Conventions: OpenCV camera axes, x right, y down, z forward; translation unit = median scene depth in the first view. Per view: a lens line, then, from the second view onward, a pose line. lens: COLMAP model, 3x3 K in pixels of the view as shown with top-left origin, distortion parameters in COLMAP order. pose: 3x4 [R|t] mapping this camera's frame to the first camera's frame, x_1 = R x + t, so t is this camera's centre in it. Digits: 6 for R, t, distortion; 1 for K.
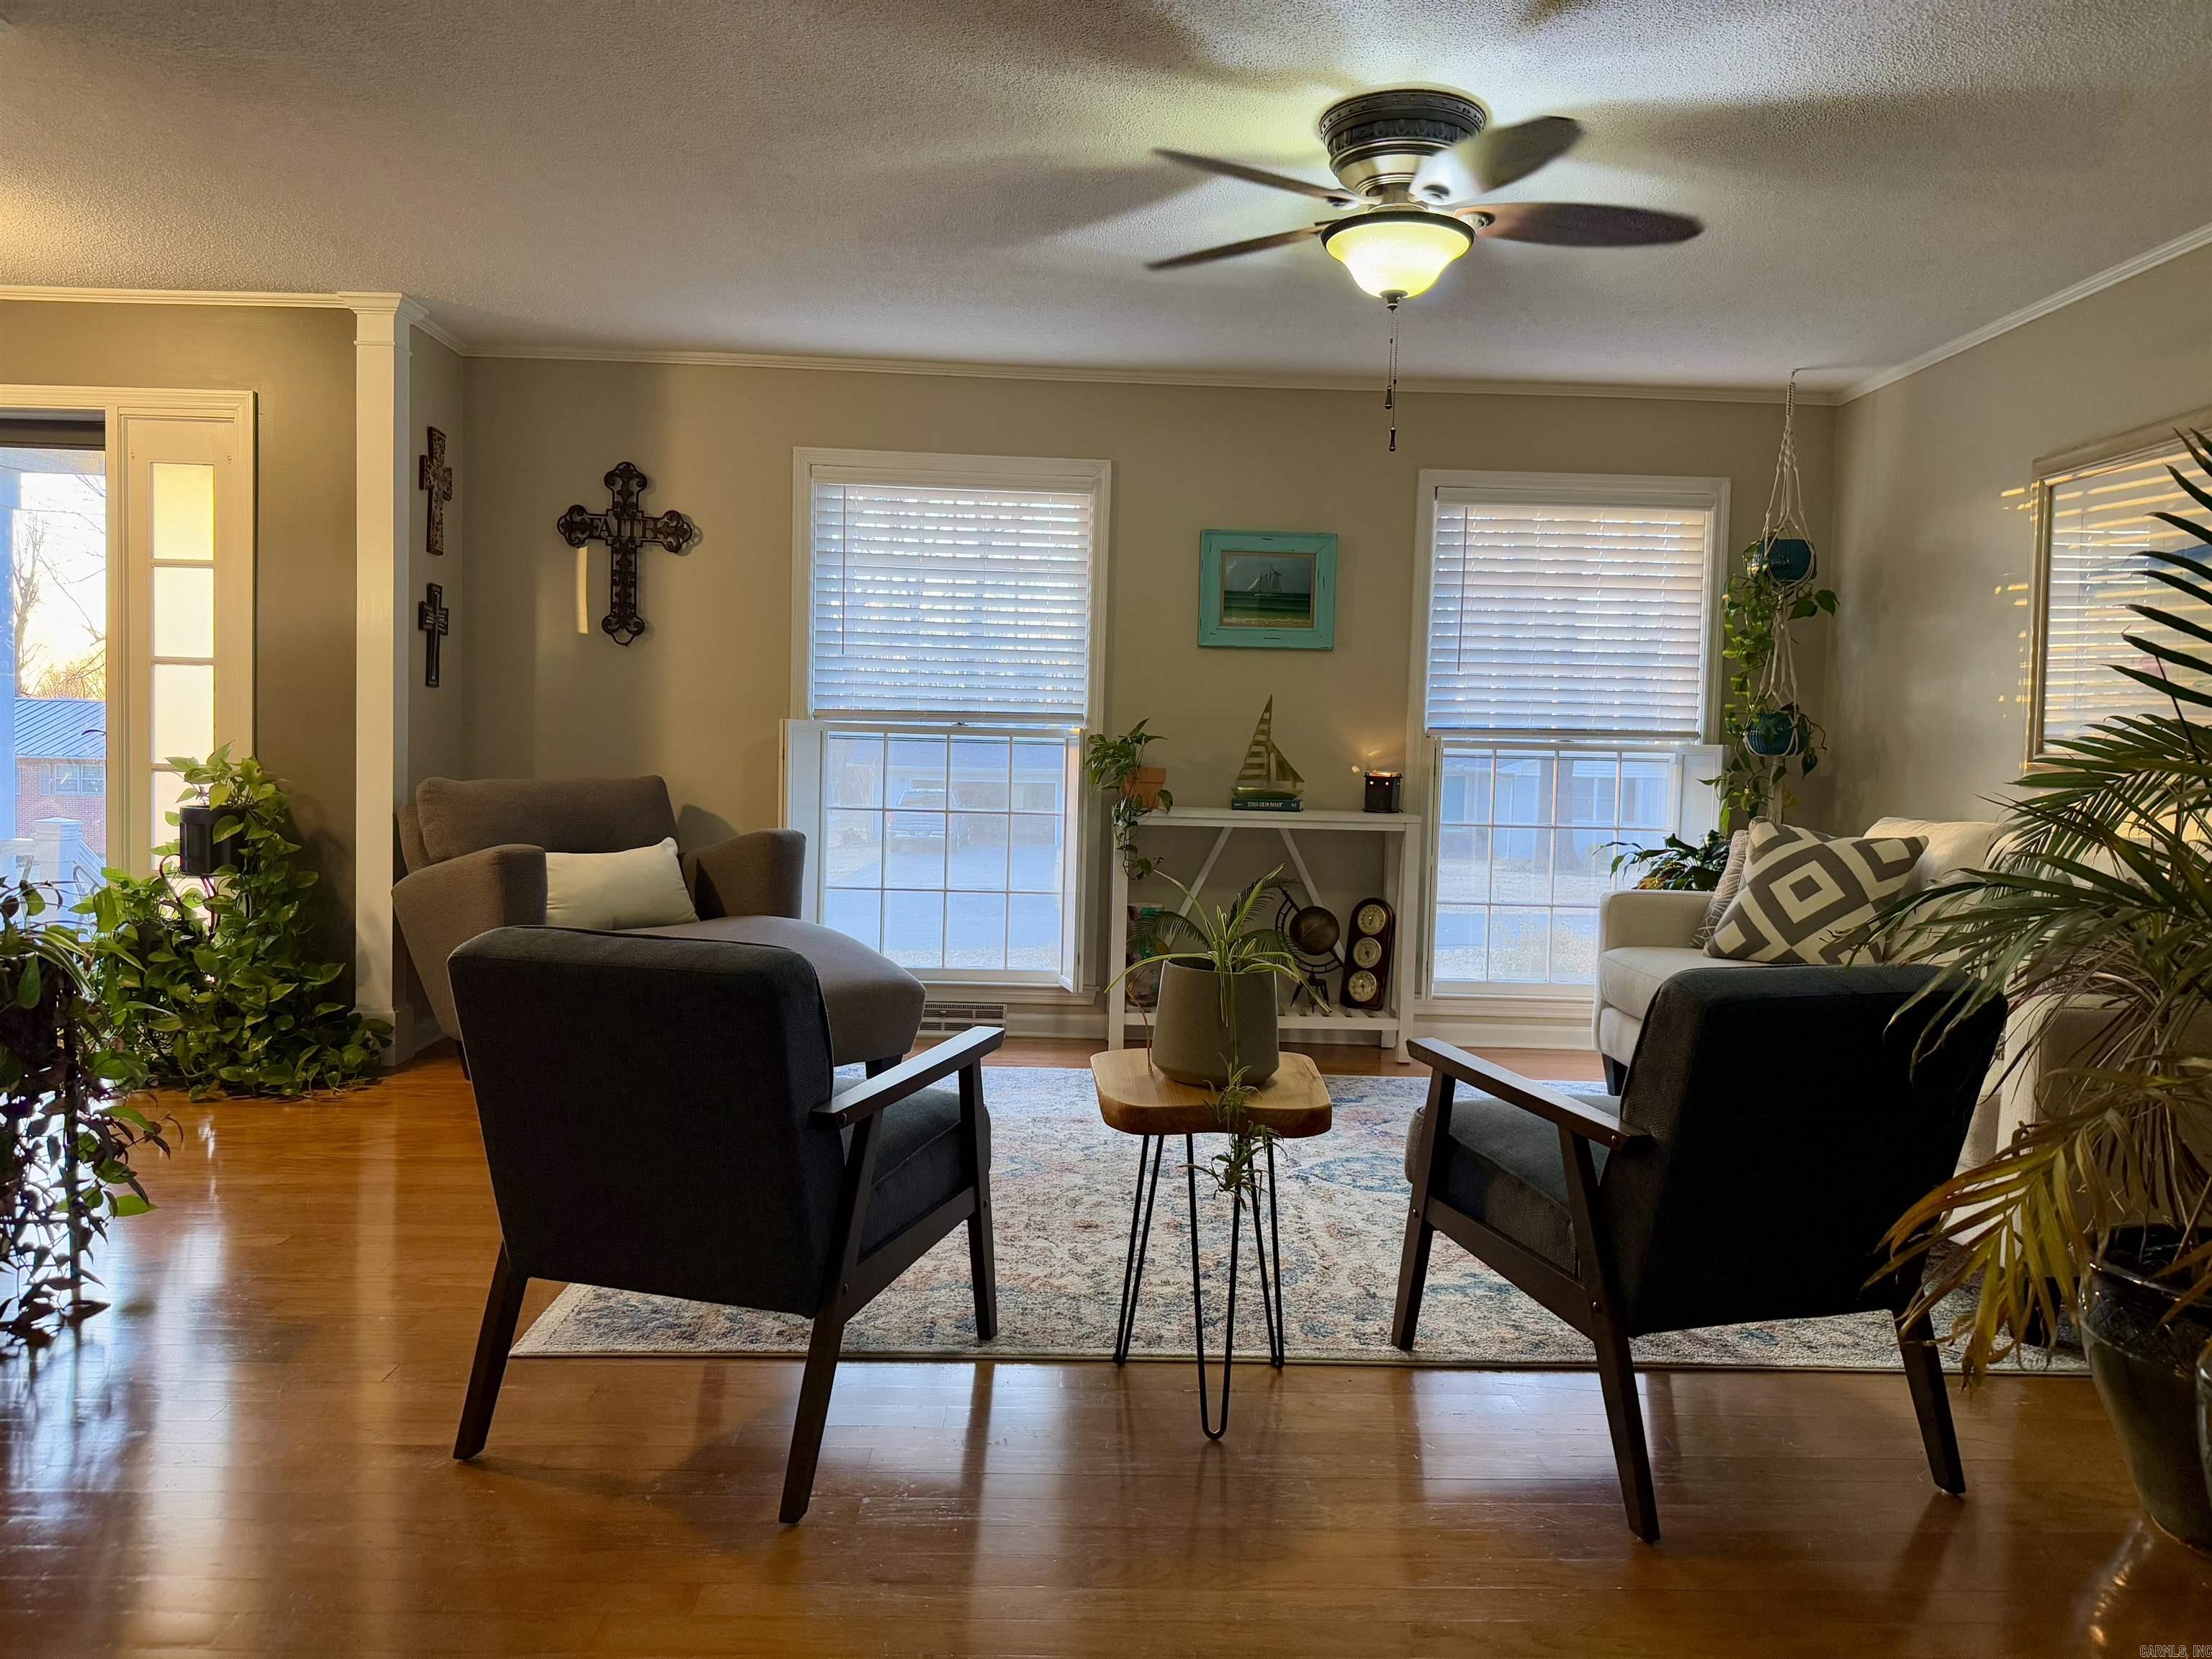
lens RADIAL K [[1562.0, 0, 1106.6], [0, 1562.0, 810.3], [0, 0, 1]] dist [0.042733, -0.044740]
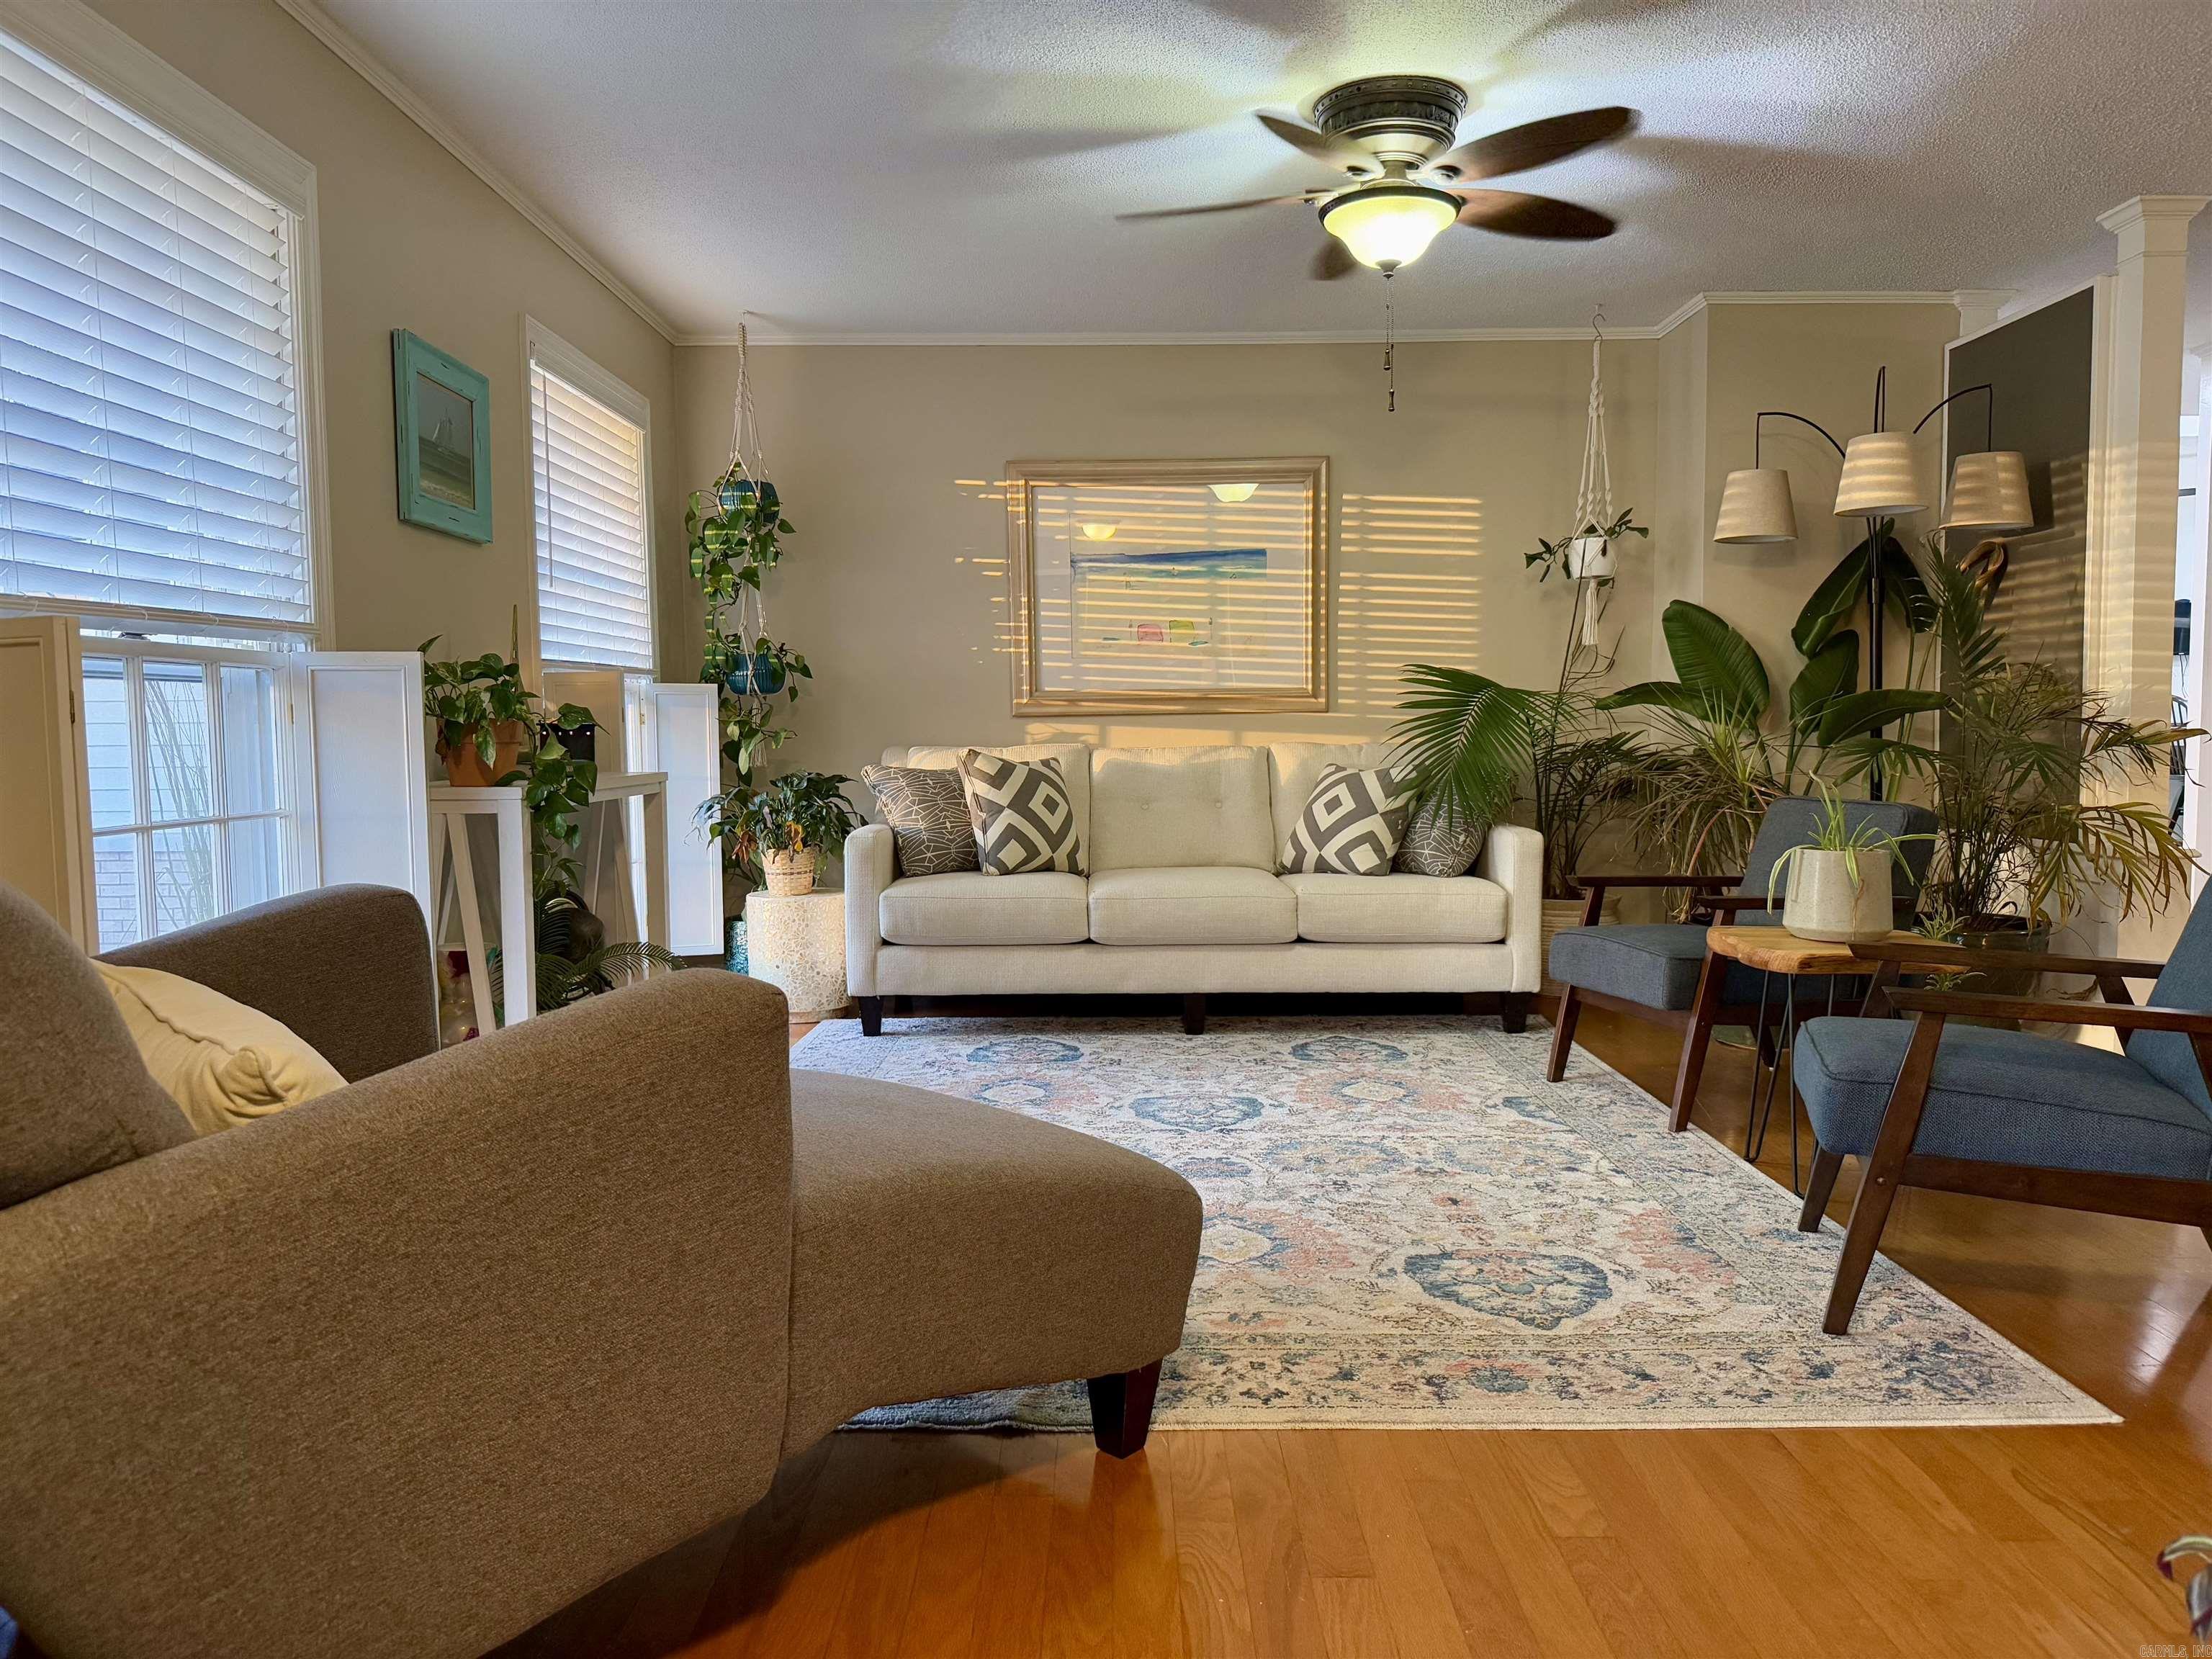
lens RADIAL K [[1562.0, 0, 1074.9], [0, 1562.0, 827.5], [0, 0, 1]] dist [0.042733, -0.044740]
pose [[0.024940, -0.088272, 0.995784, -0.573541], [0.048148, 0.995044, 0.087001, -0.027070], [-0.998529, 0.045775, 0.029067, 0.742721]]
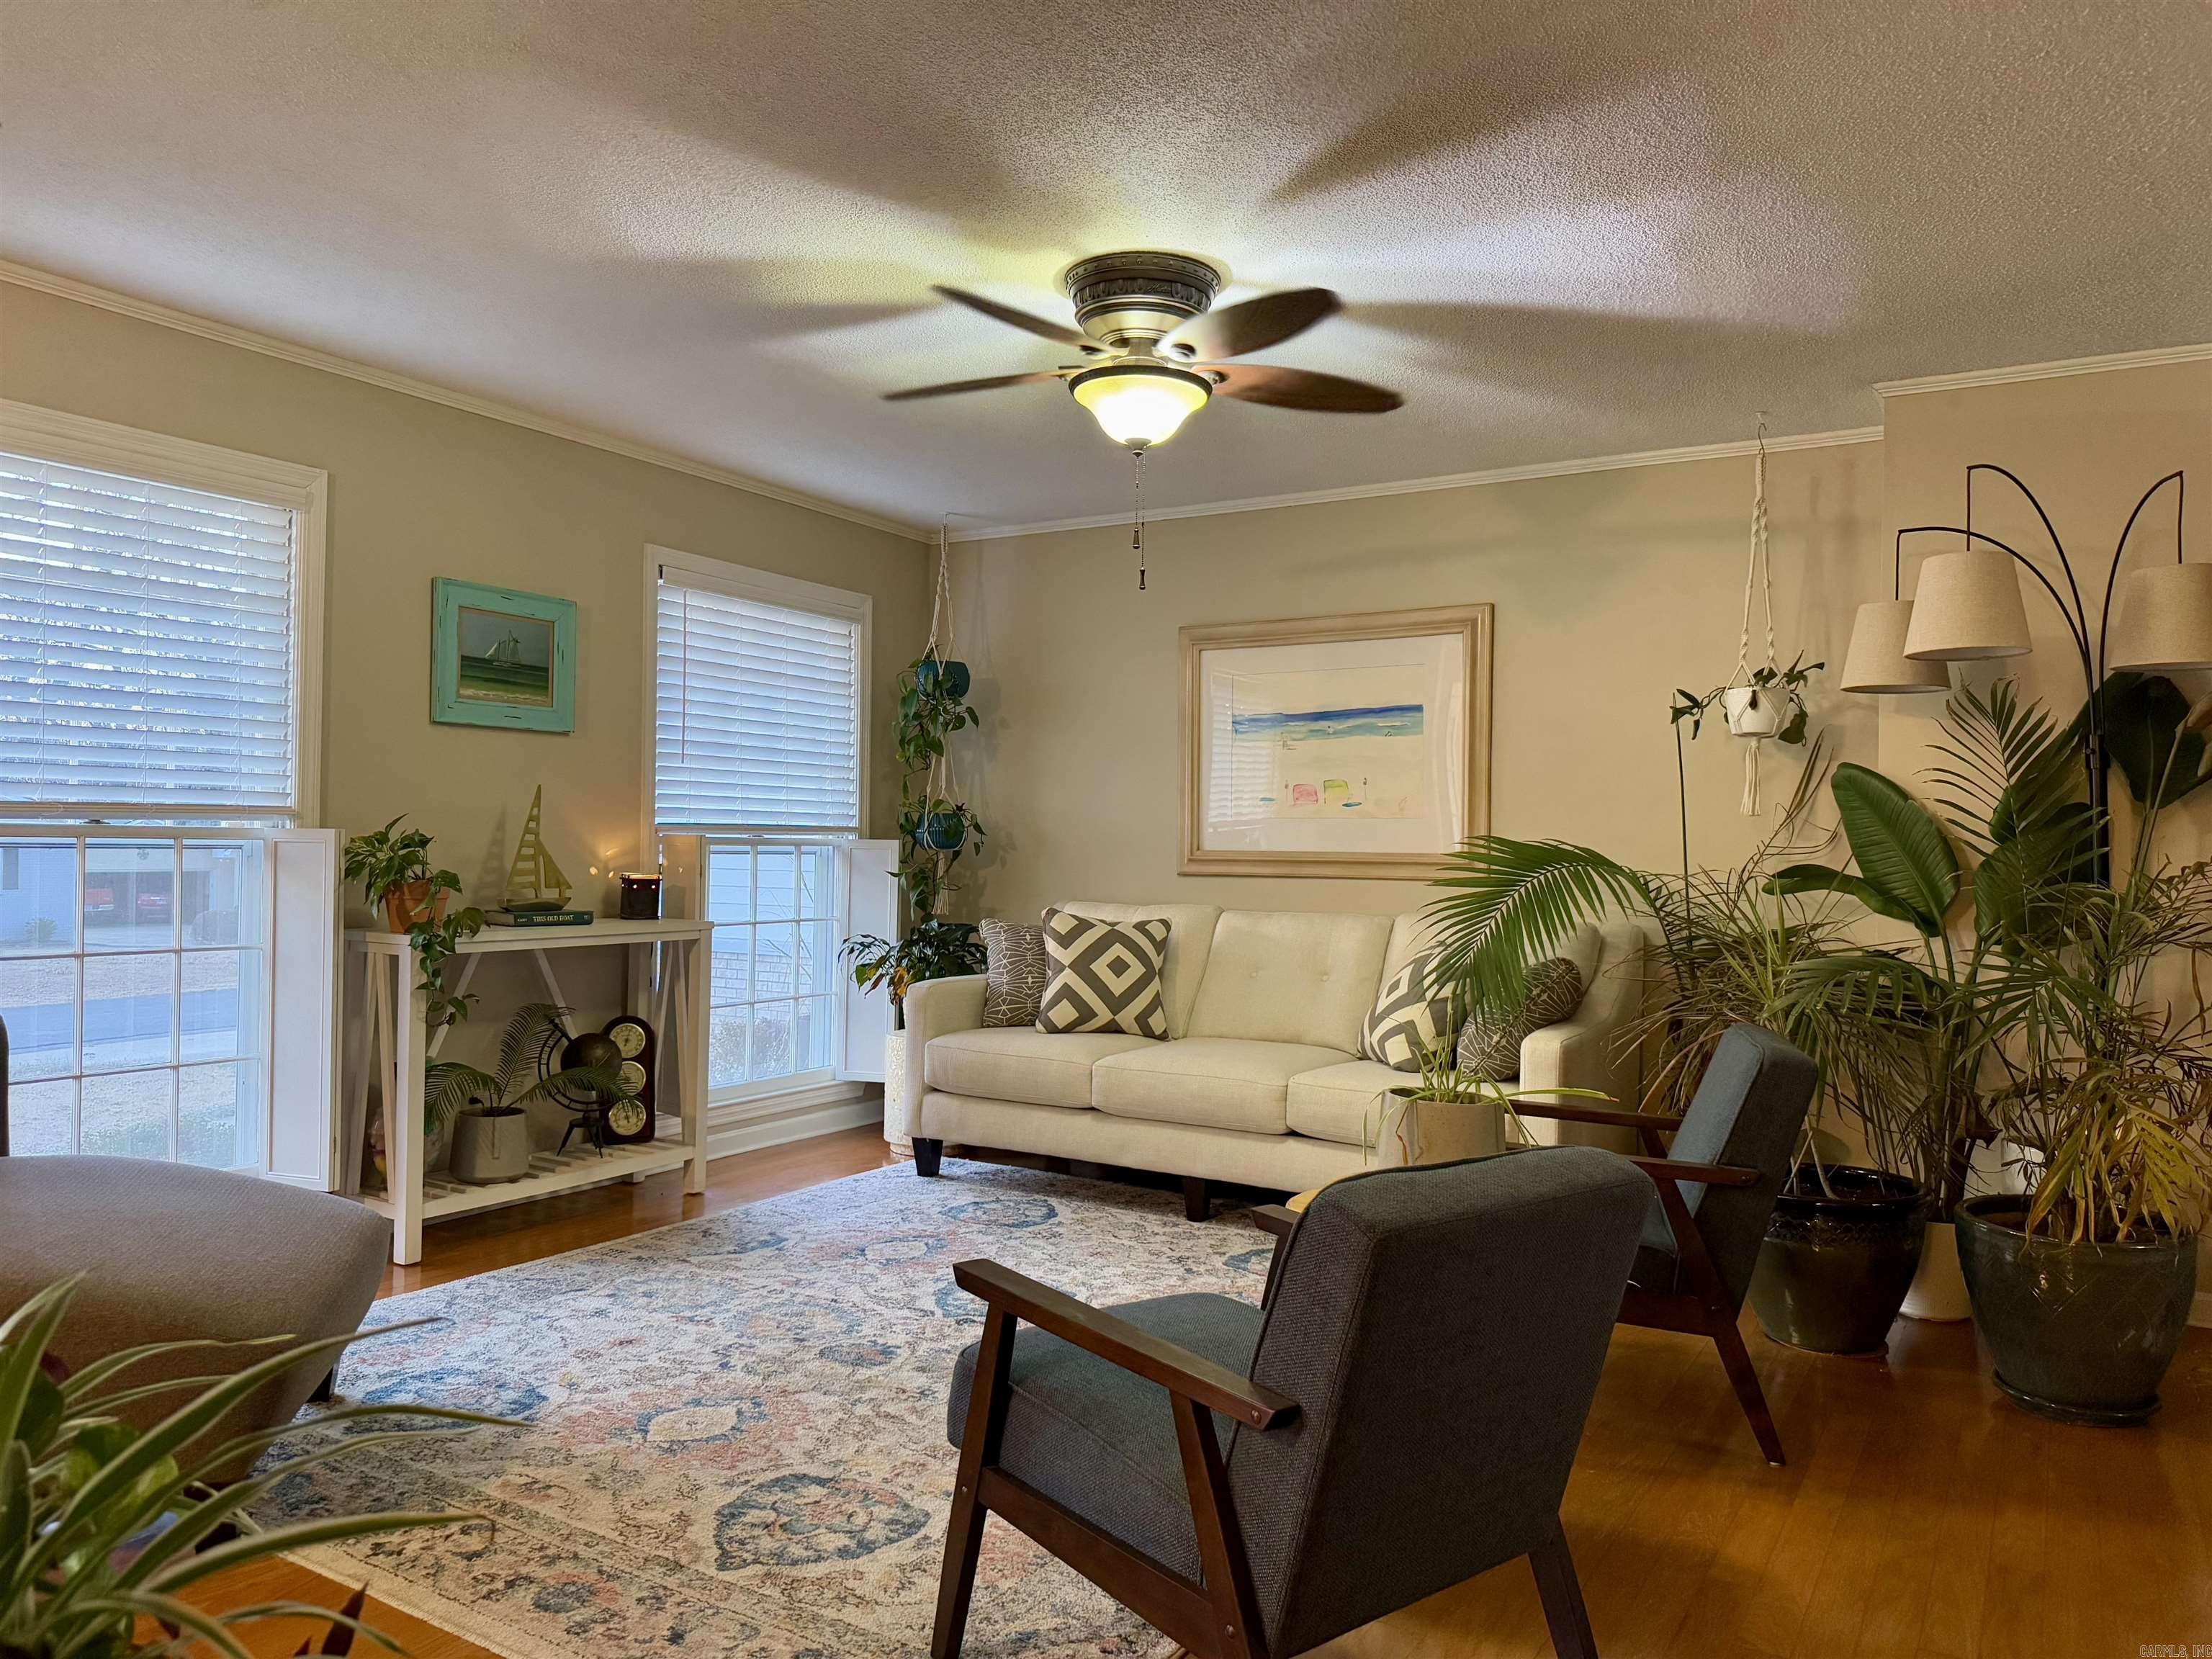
lens RADIAL K [[1562.0, 0, 1069.8], [0, 1562.0, 789.9], [0, 0, 1]] dist [0.042733, -0.044740]
pose [[0.541140, 0.013922, 0.840817, -0.448255], [0.027734, 0.999024, -0.034390, -0.034661], [-0.840475, 0.041929, 0.540225, 0.302603]]
